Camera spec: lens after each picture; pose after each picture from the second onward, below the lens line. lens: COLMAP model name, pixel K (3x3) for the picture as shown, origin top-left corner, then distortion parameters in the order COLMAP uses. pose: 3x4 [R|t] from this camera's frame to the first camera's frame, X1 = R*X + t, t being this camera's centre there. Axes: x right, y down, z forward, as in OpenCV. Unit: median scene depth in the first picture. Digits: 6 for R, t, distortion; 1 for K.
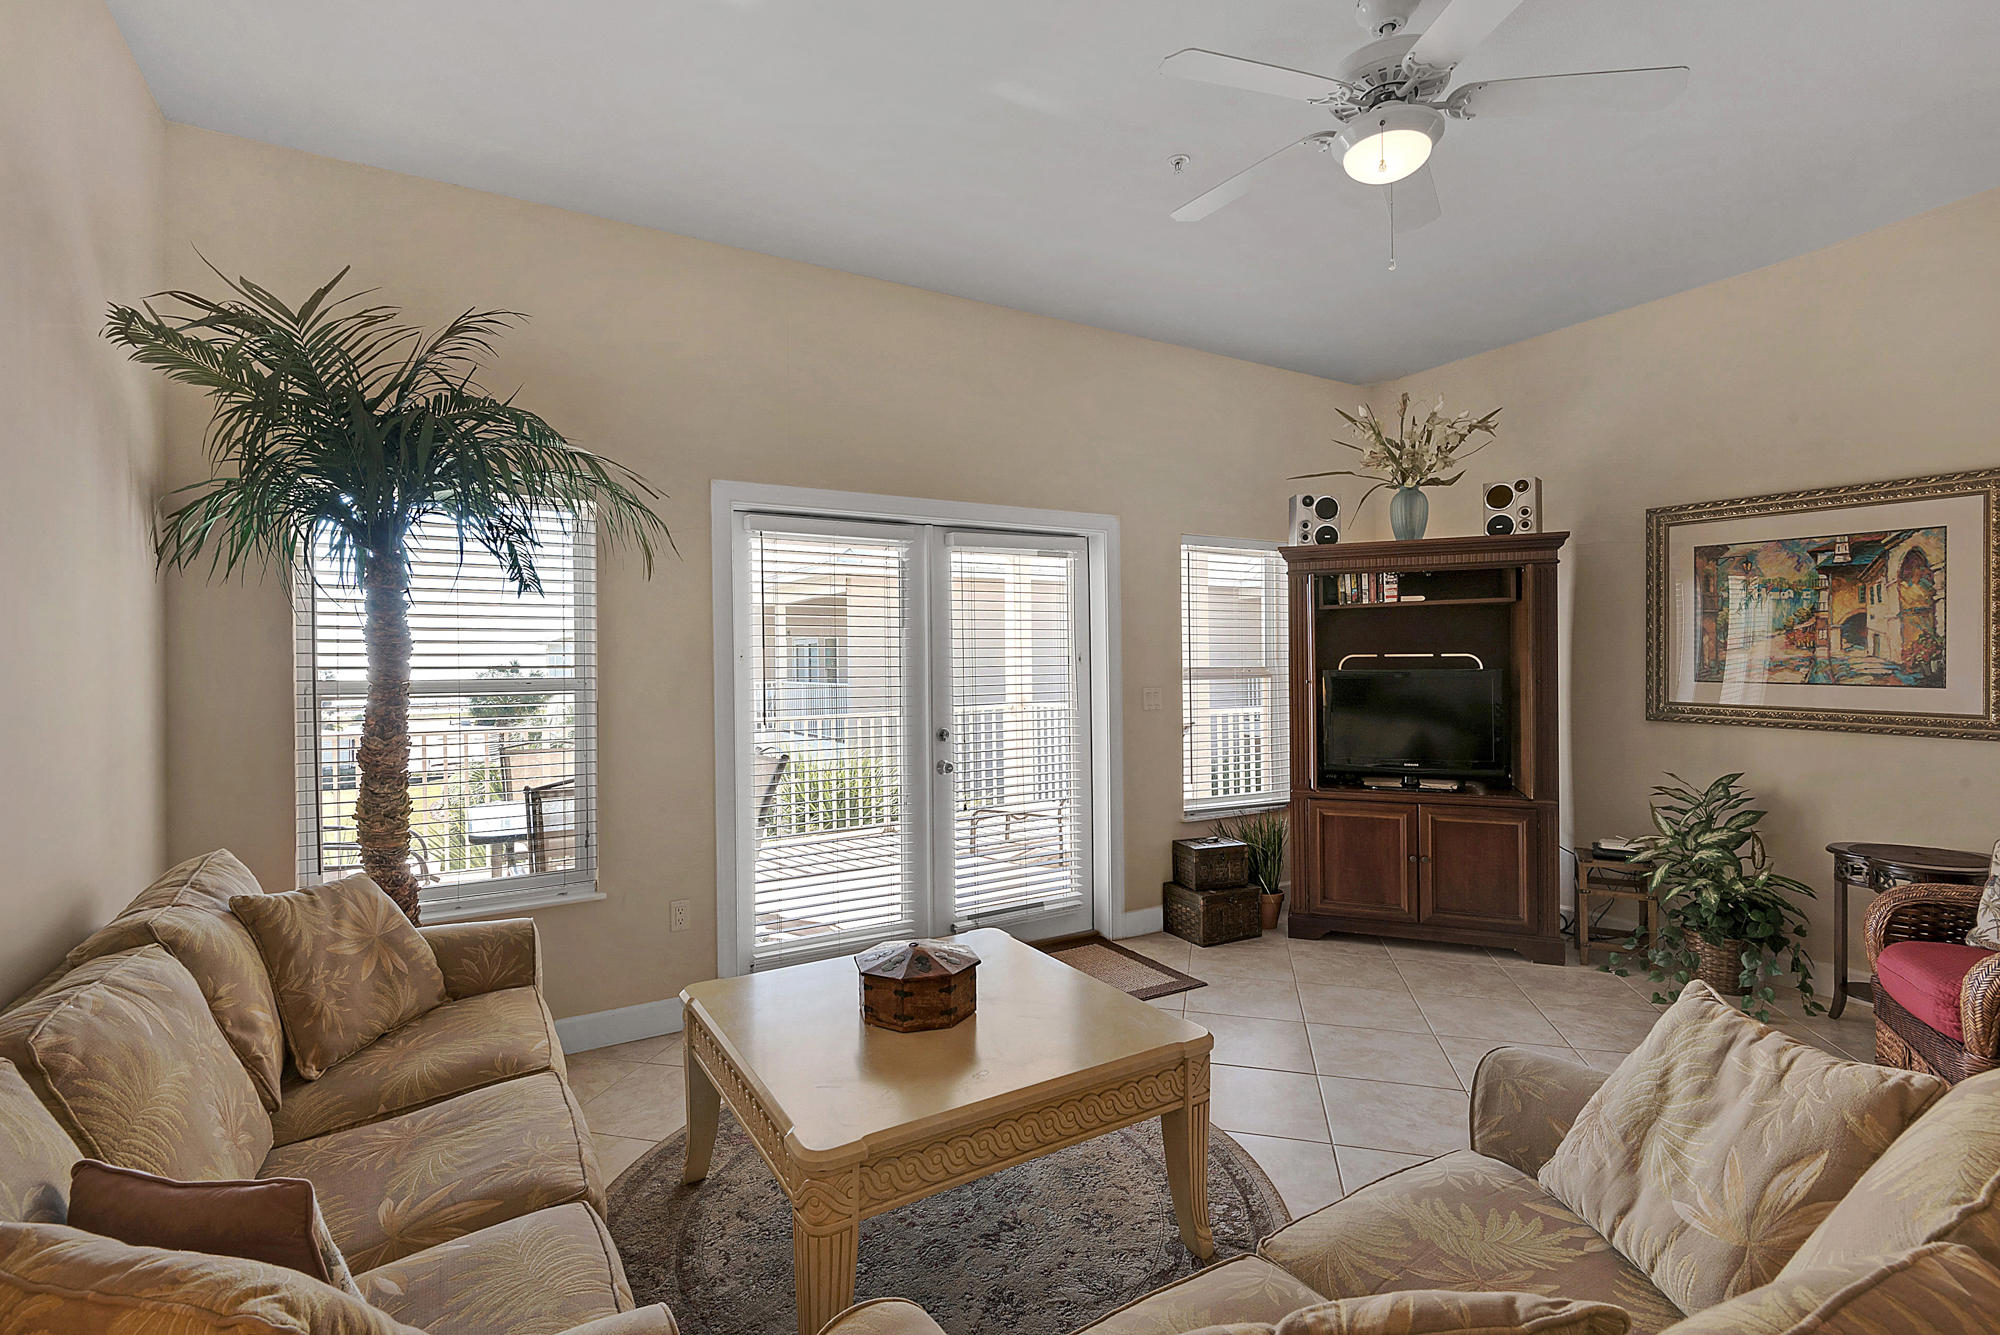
lens RADIAL K [[908.4, 0, 986.2], [0, 908.4, 658.2], [0, 0, 1]] dist [0.012158, -0.000671]
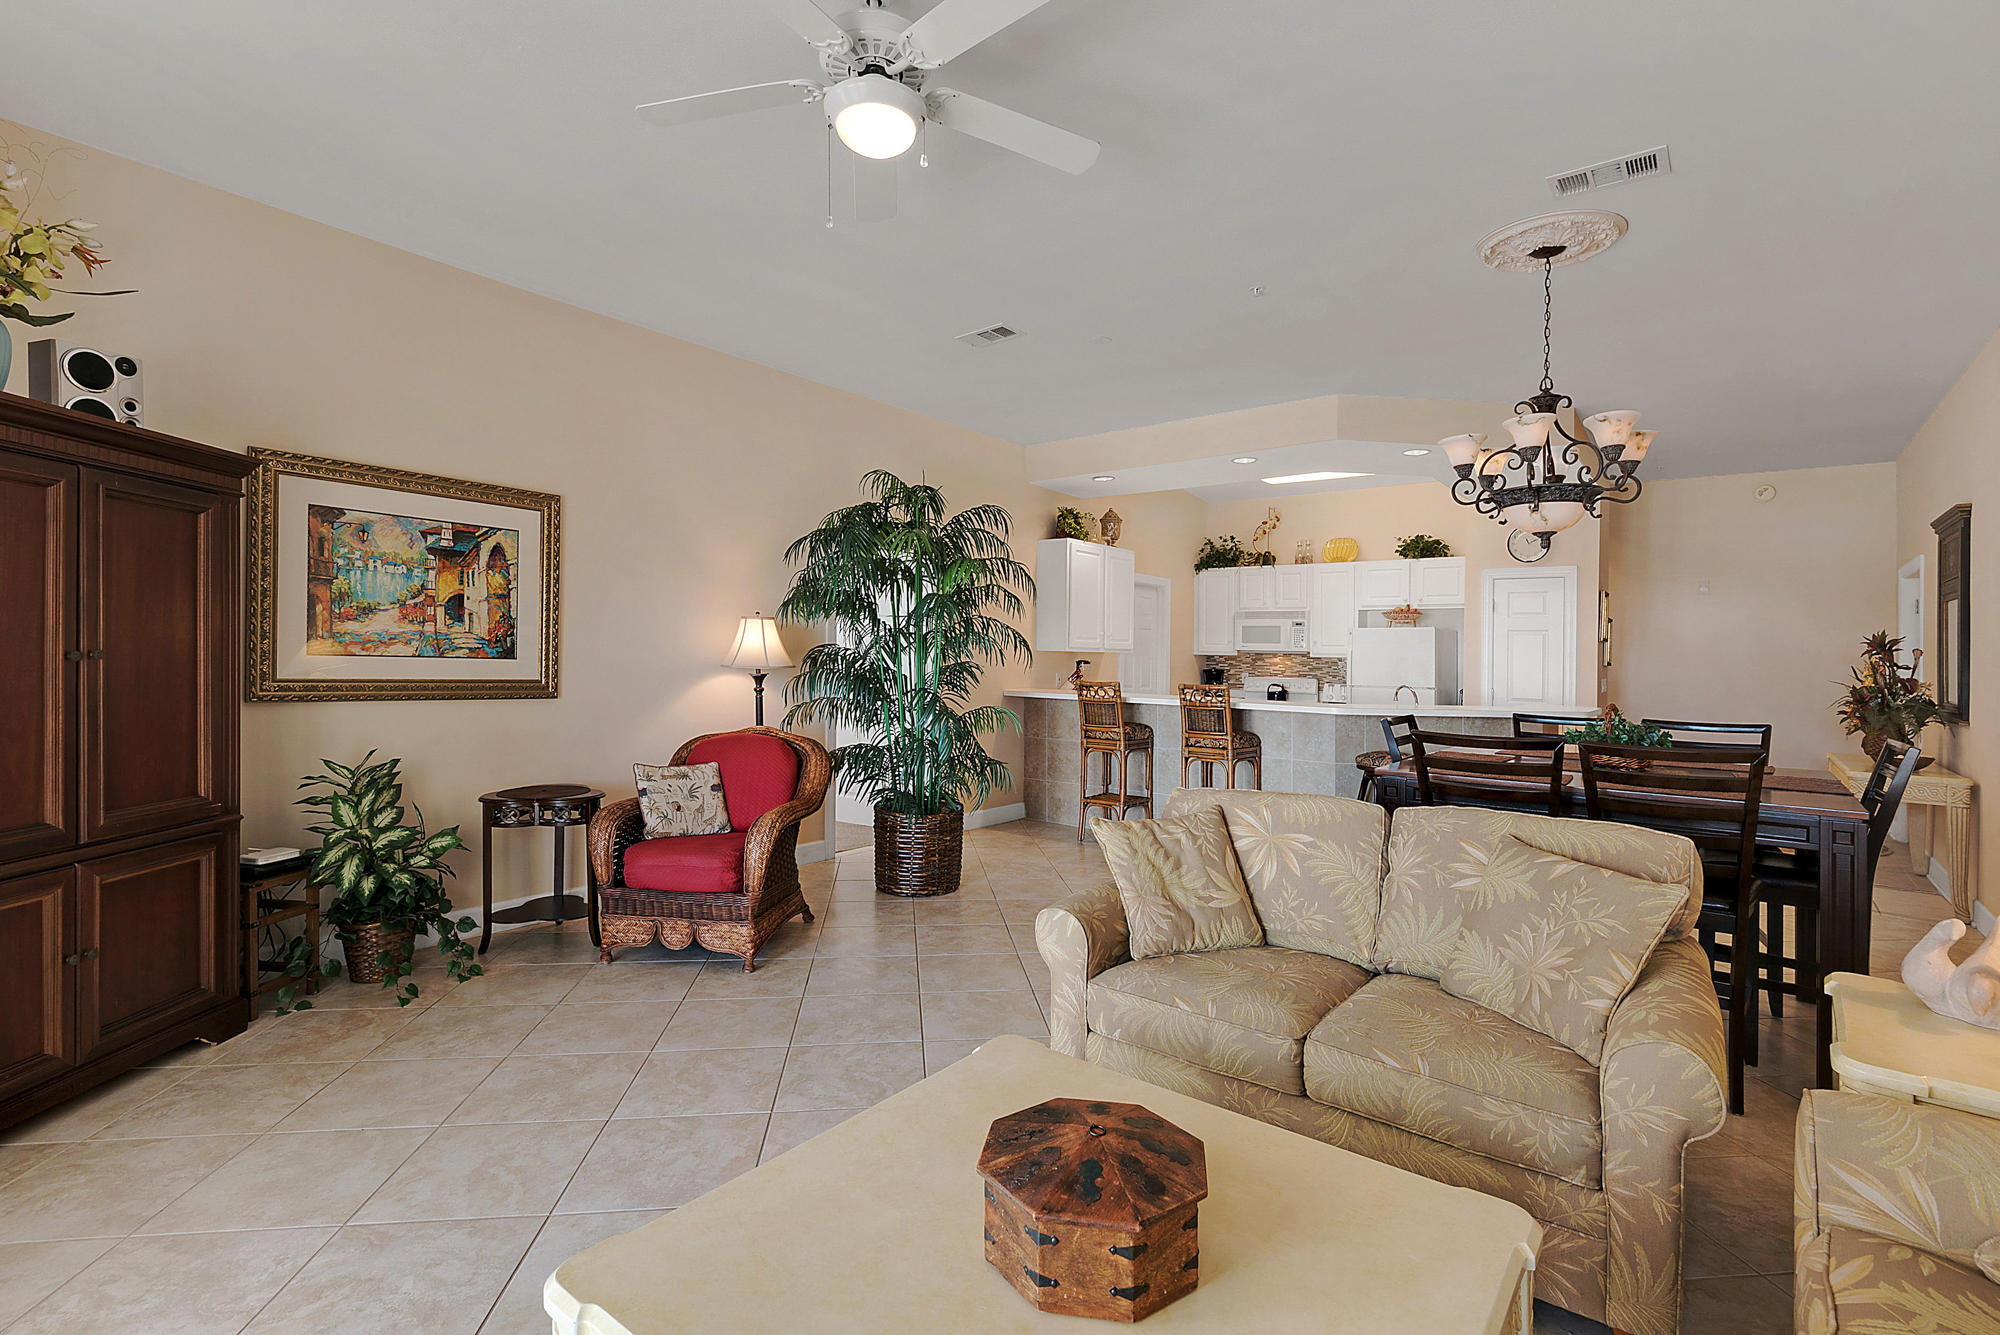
lens RADIAL K [[926.3, 0, 996.9], [0, 926.3, 652.8], [0, 0, 1]] dist [-0.000167, -0.000673]
pose [[-0.361822, 0.002602, 0.932243, -0.333435], [-0.016747, 0.999817, -0.009290, 0.021915], [-0.932097, -0.018973, -0.361712, 0.755196]]
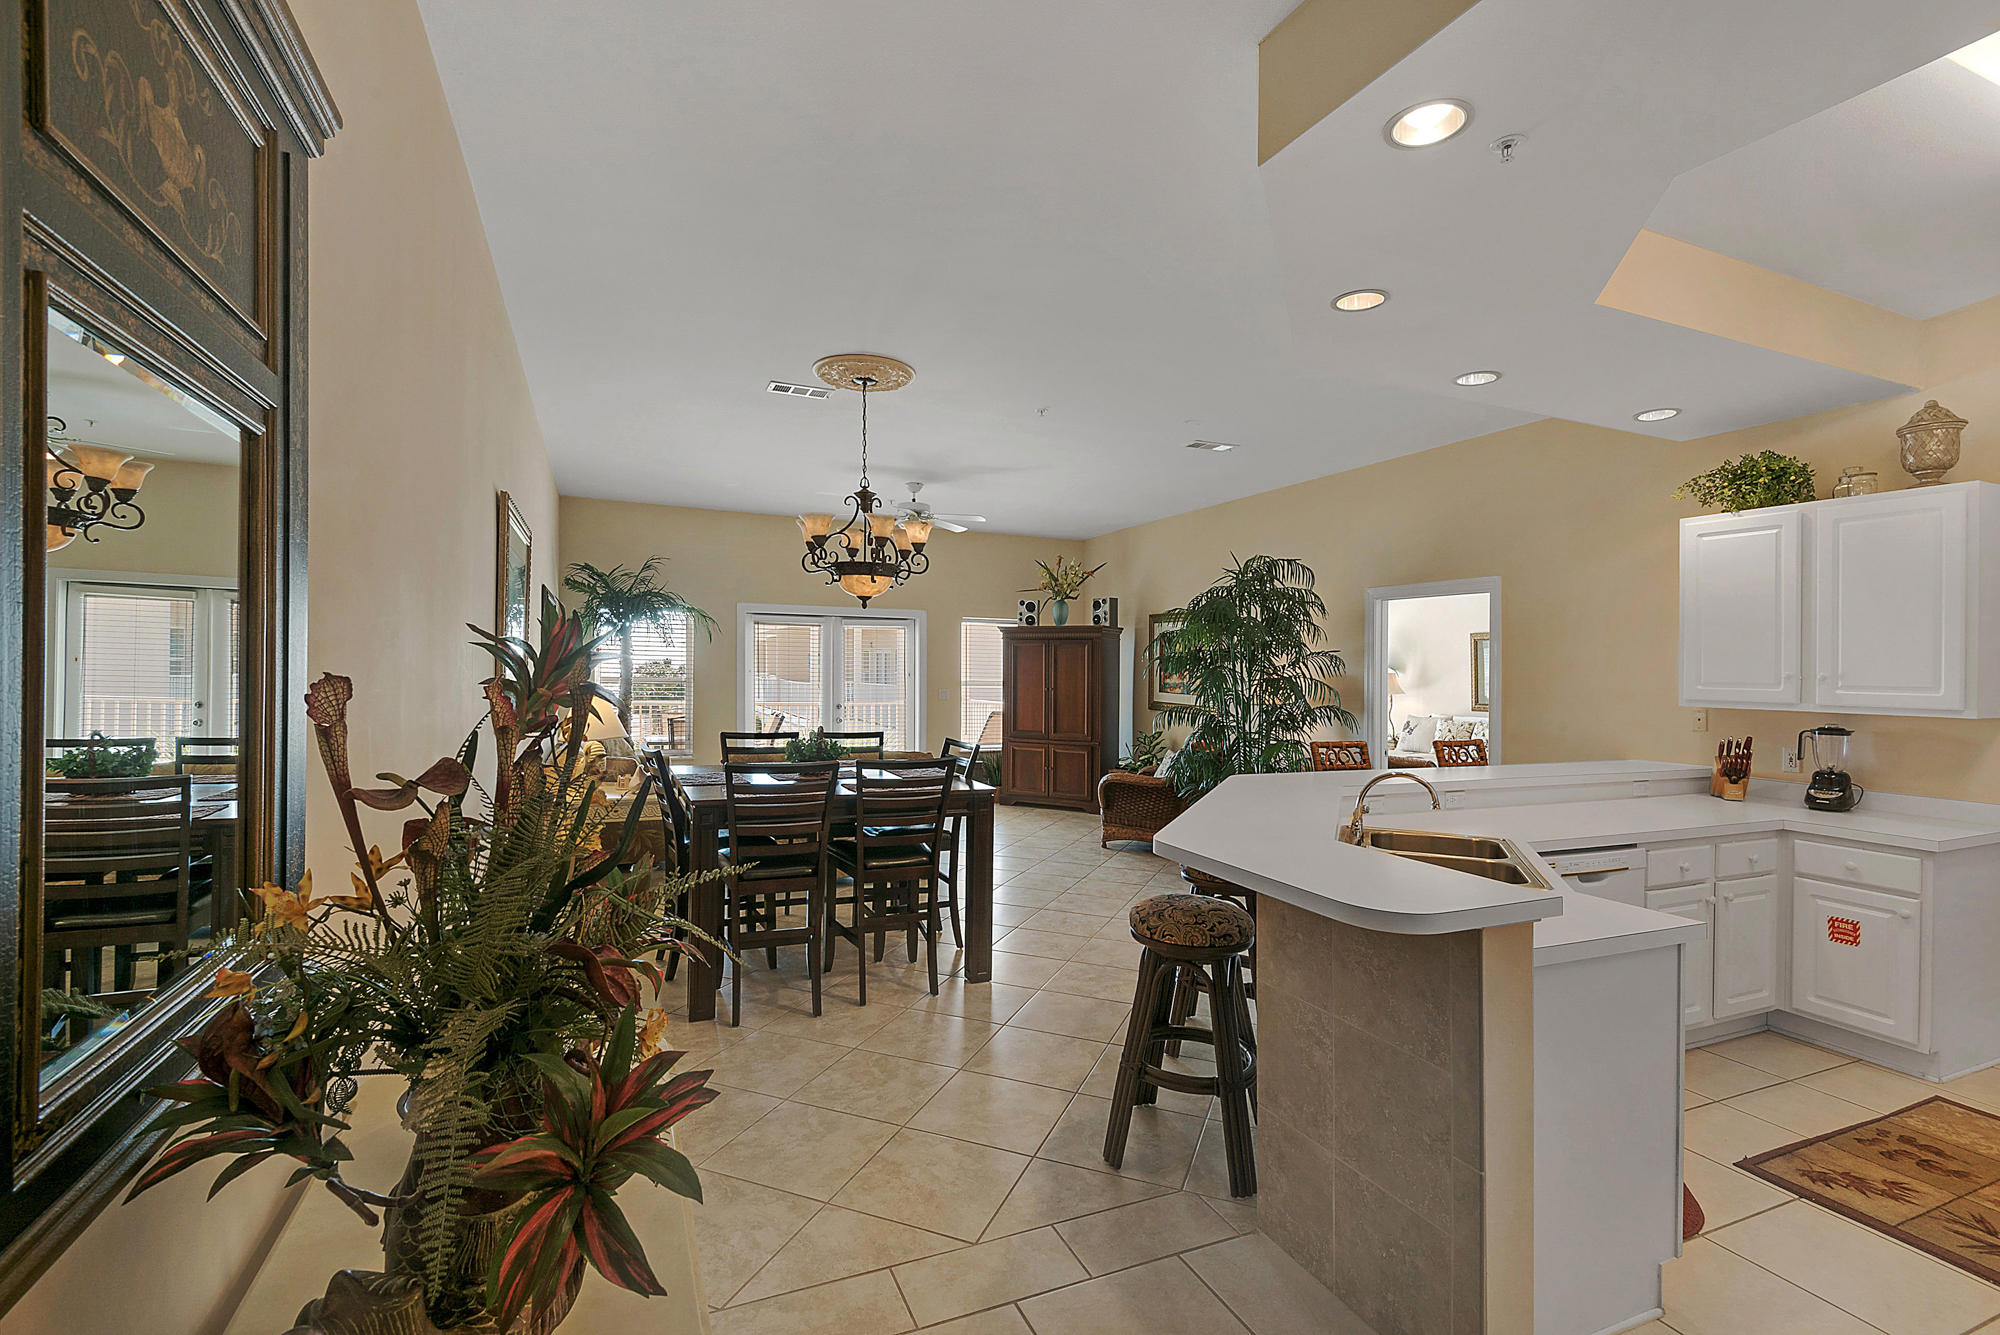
lens RADIAL K [[901.0, 0, 1006.8], [0, 901.0, 684.5], [0, 0, 1]] dist [0.023272, -0.011679]
pose [[0.992517, 0.026763, -0.119137, 0.720284], [-0.024518, 0.999494, 0.020267, -0.031886], [0.119620, -0.017195, 0.992671, -1.369717]]
